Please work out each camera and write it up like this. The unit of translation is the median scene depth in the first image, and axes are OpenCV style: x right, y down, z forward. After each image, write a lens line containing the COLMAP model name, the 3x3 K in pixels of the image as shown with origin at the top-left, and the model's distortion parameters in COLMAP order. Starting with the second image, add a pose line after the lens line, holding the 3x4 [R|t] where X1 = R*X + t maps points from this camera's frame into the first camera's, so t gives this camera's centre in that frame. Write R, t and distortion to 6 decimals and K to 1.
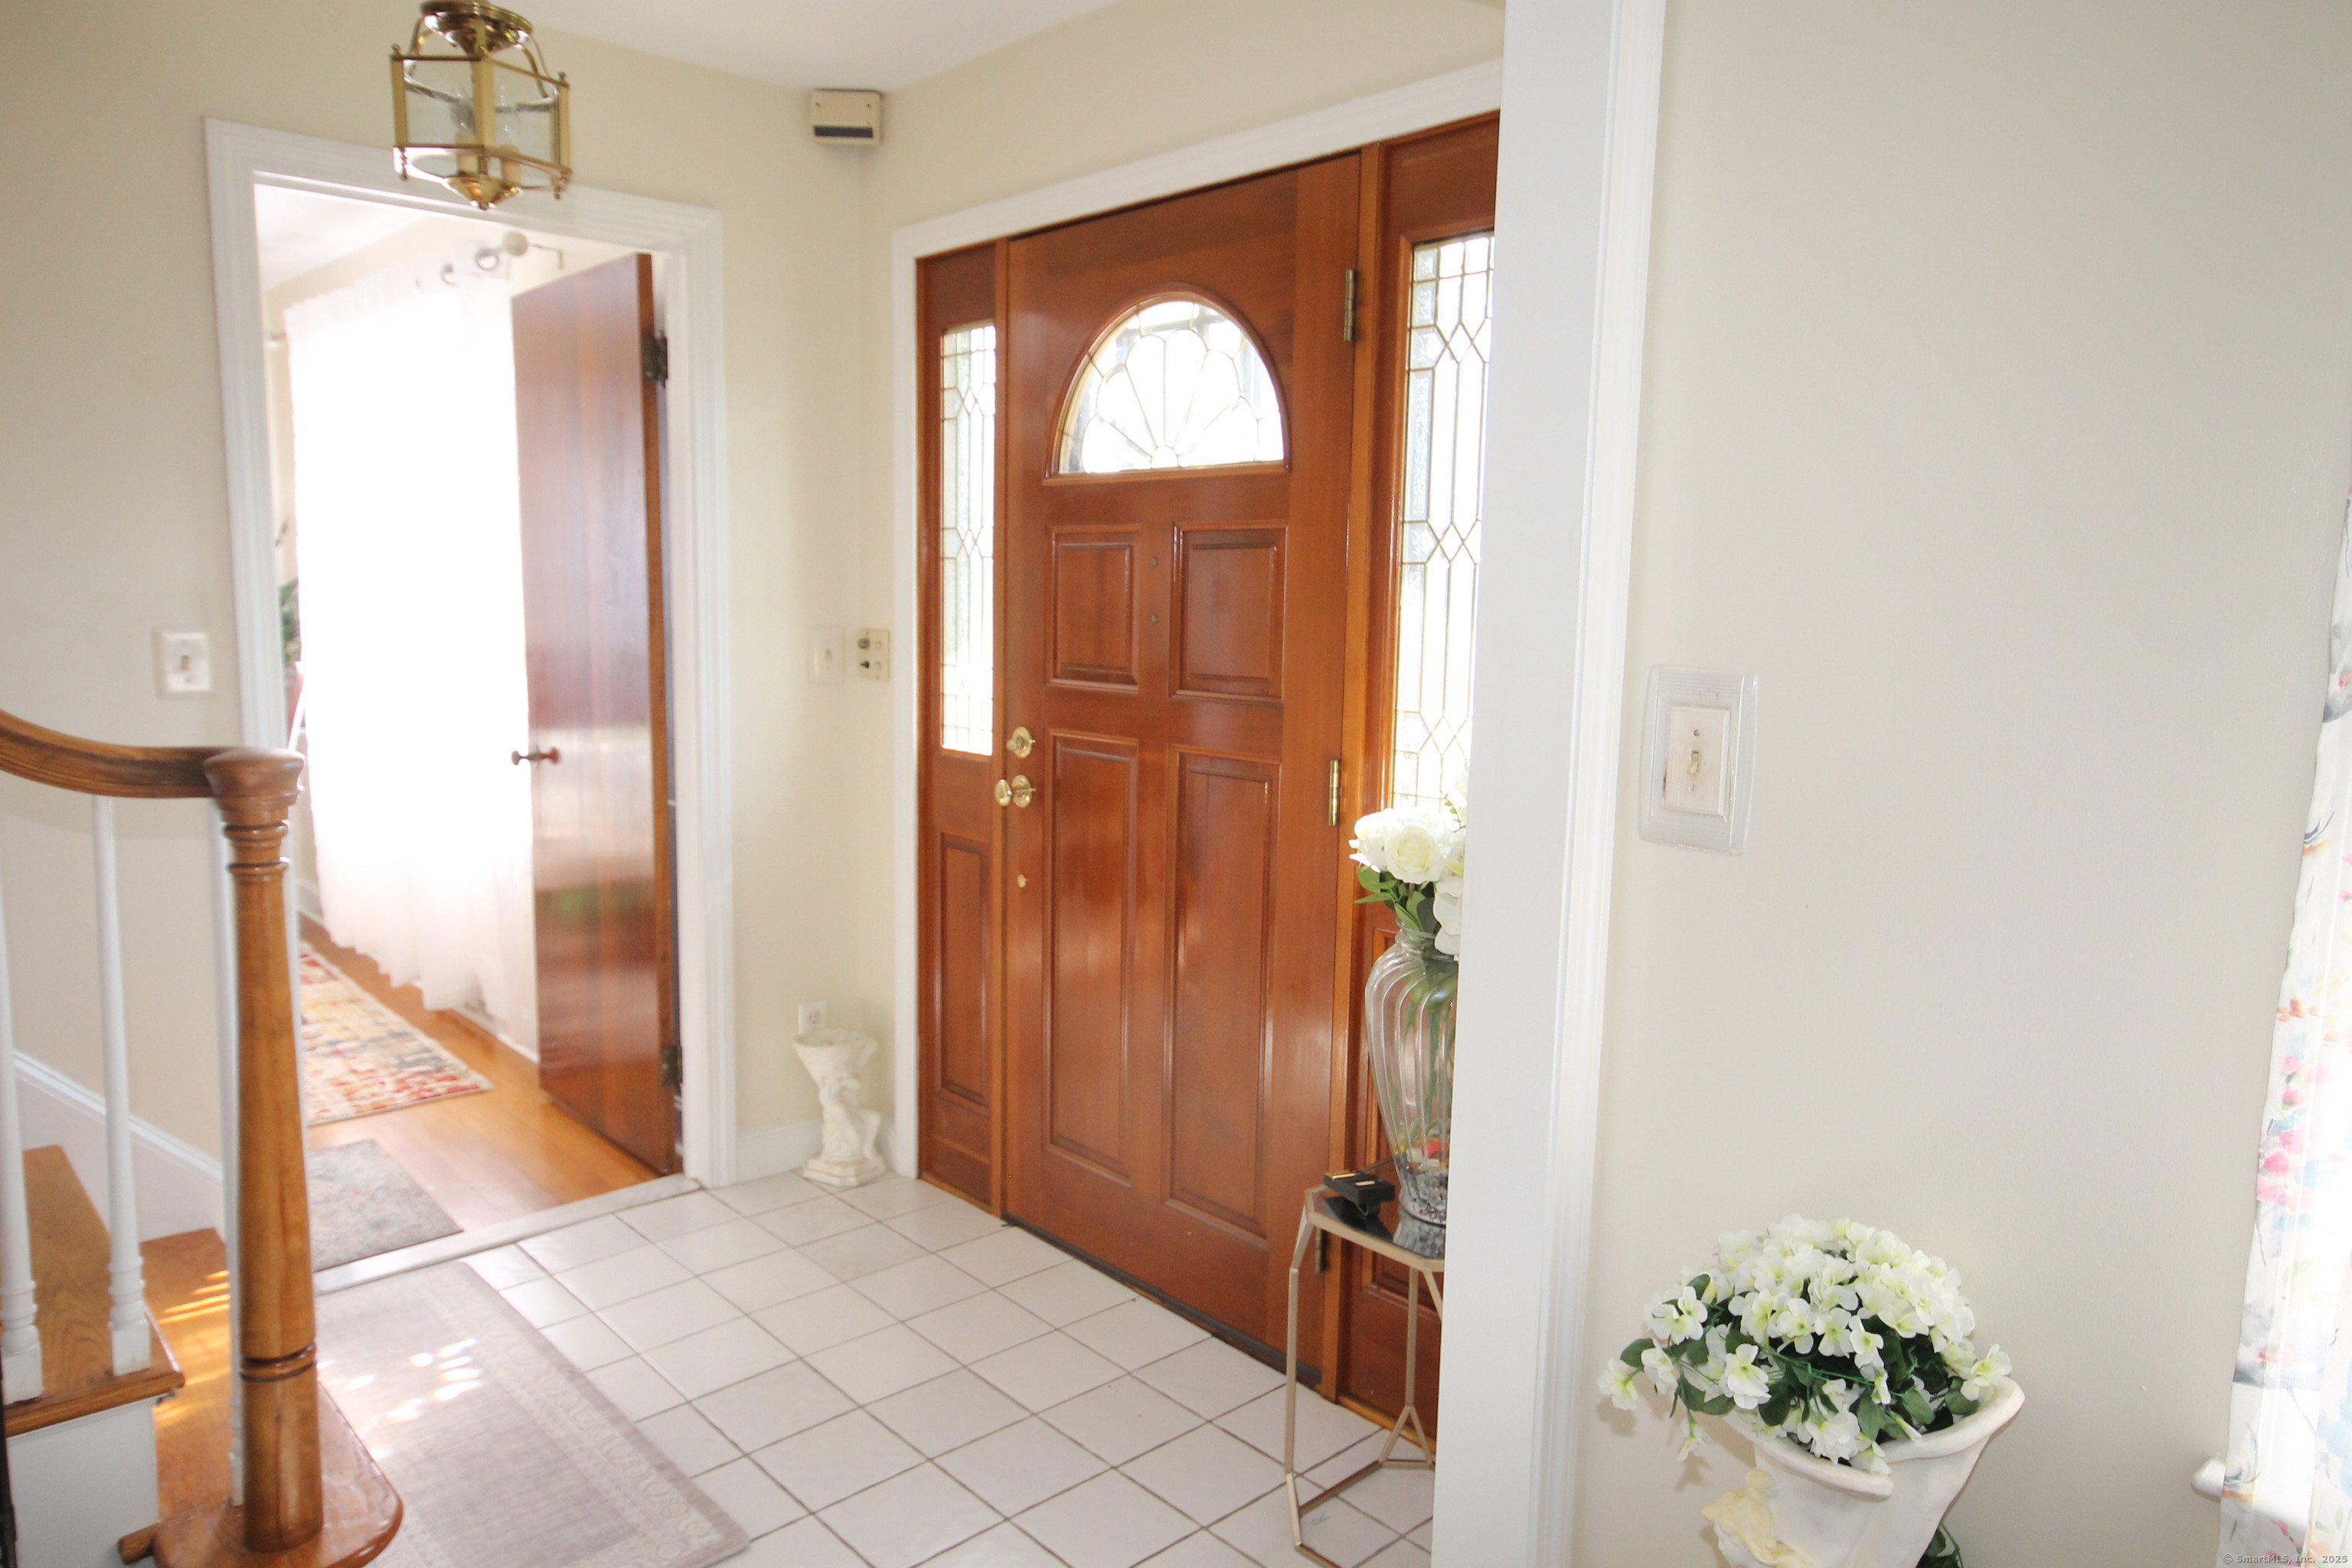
lens RADIAL K [[1569.1, 0, 1190.5], [0, 1569.1, 785.4], [0, 0, 1]] dist [-0.000404, 0.024470]
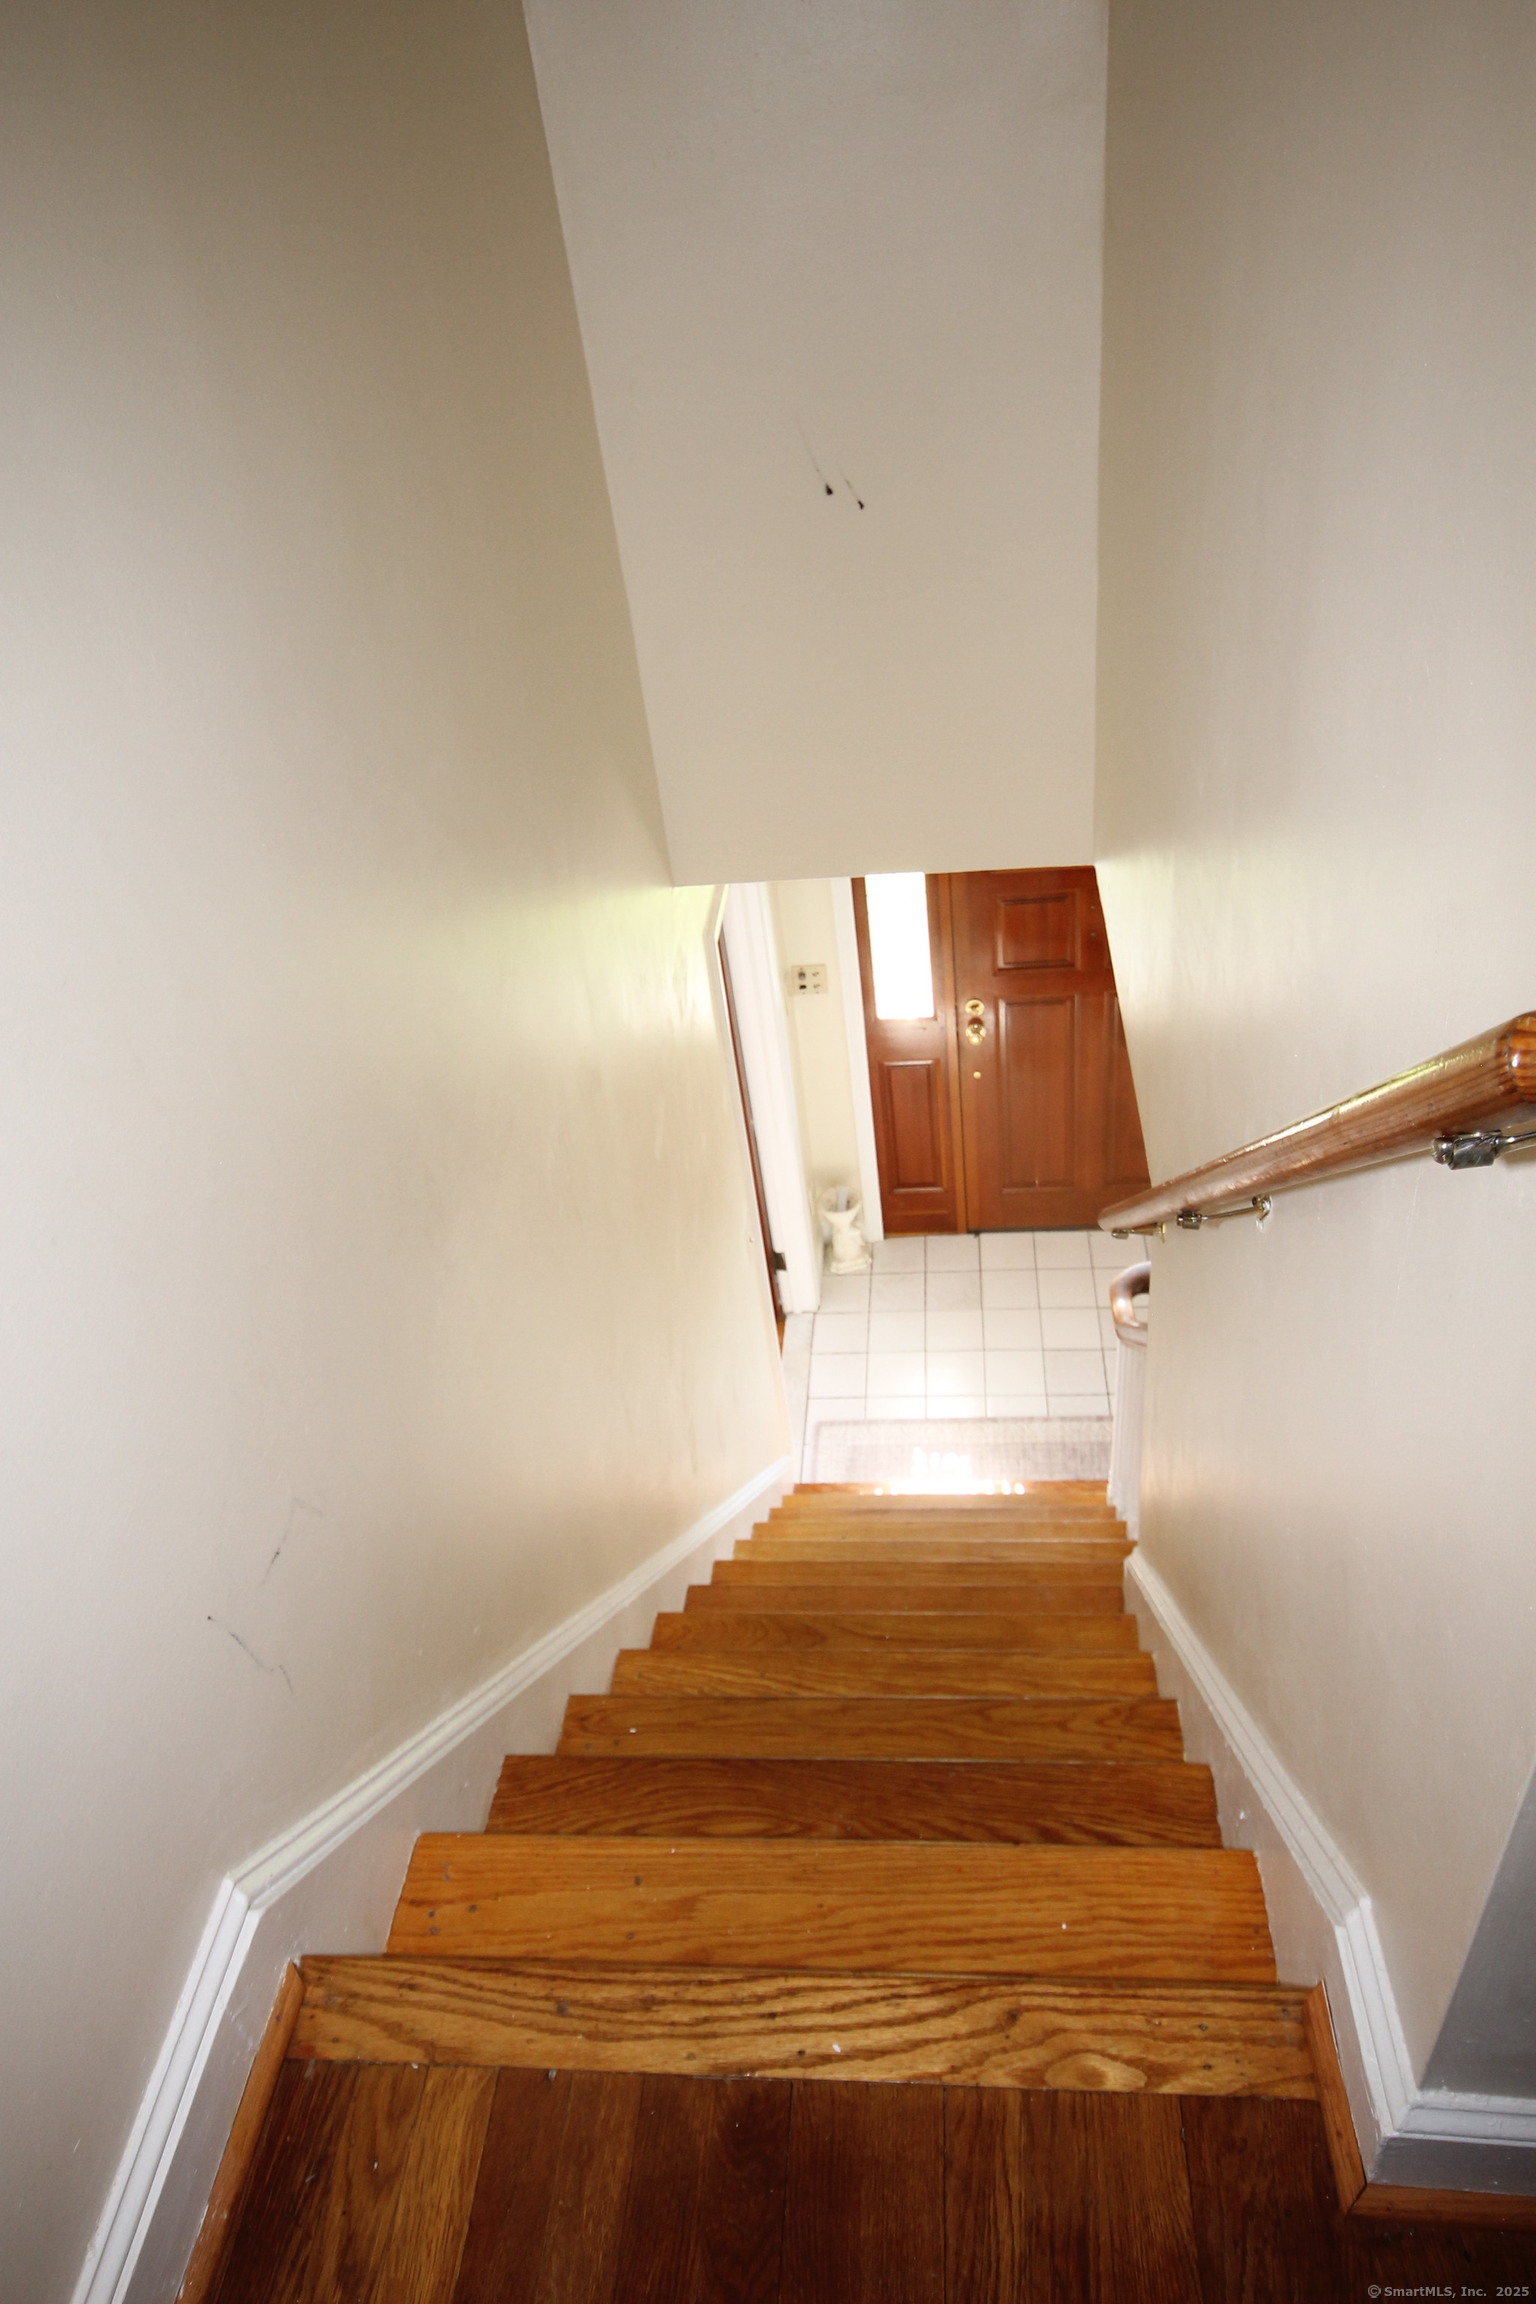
lens RADIAL K [[1537.1, 0, 768.0], [0, 1537.1, 1152.0], [0, 0, 1]] dist [-0.000404, 0.024470]
pose [[0.732081, -0.501147, 0.461422, -1.029453], [0.220395, 0.815161, 0.535667, -0.773609], [-0.644580, -0.290456, 0.707214, -0.064052]]
